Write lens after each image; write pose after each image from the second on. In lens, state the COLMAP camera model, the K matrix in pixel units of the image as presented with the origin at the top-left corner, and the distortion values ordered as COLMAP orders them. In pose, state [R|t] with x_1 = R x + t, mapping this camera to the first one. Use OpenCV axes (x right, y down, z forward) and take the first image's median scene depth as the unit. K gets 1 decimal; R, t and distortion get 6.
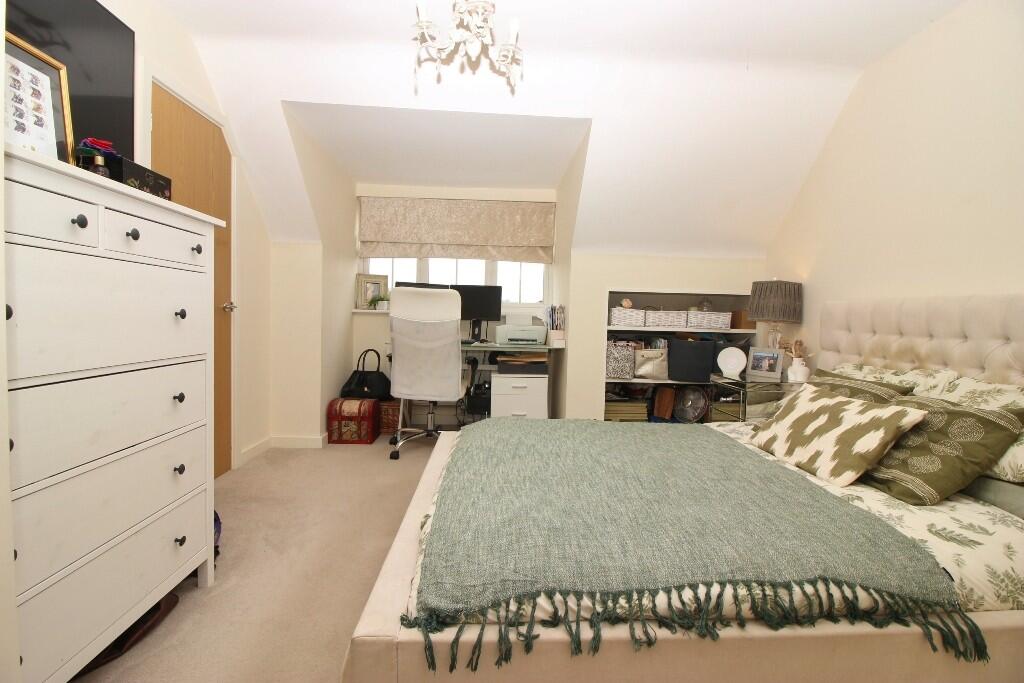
lens RADIAL K [[478.5, 0, 512.0], [0, 478.5, 341.5], [0, 0, 1]] dist [0.001720, -0.012146]
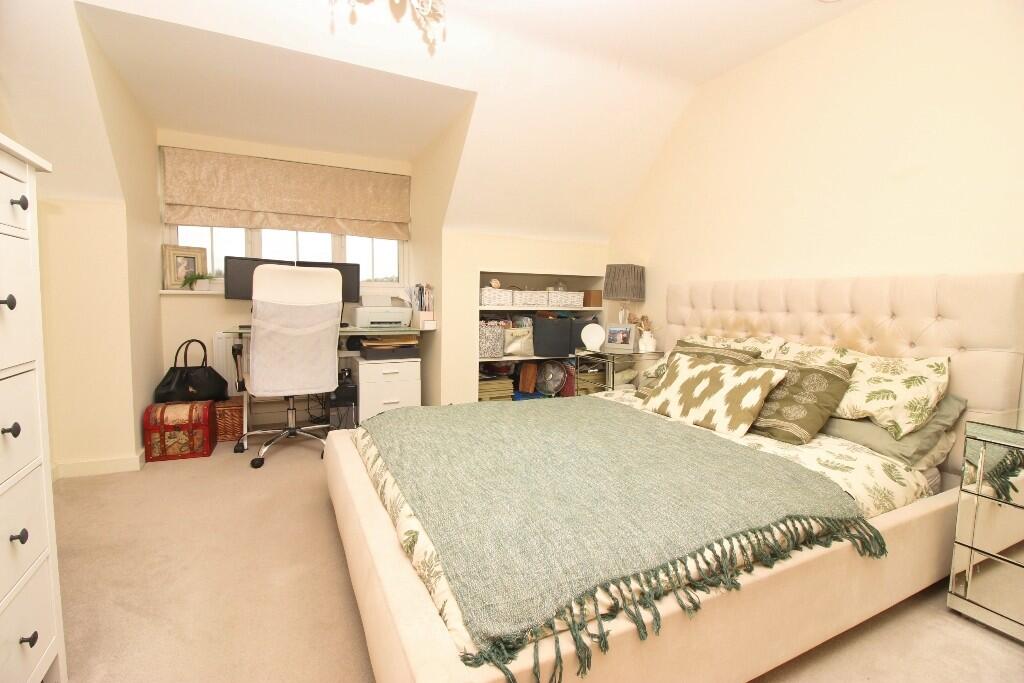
lens RADIAL K [[472.5, 0, 512.0], [0, 472.5, 341.5], [0, 0, 1]] dist [-0.008156, -0.000449]
pose [[0.915739, -0.047091, 0.399005, -0.158420], [0.028477, 0.998217, 0.052453, -0.009666], [-0.400764, -0.036671, 0.915447, 0.074247]]
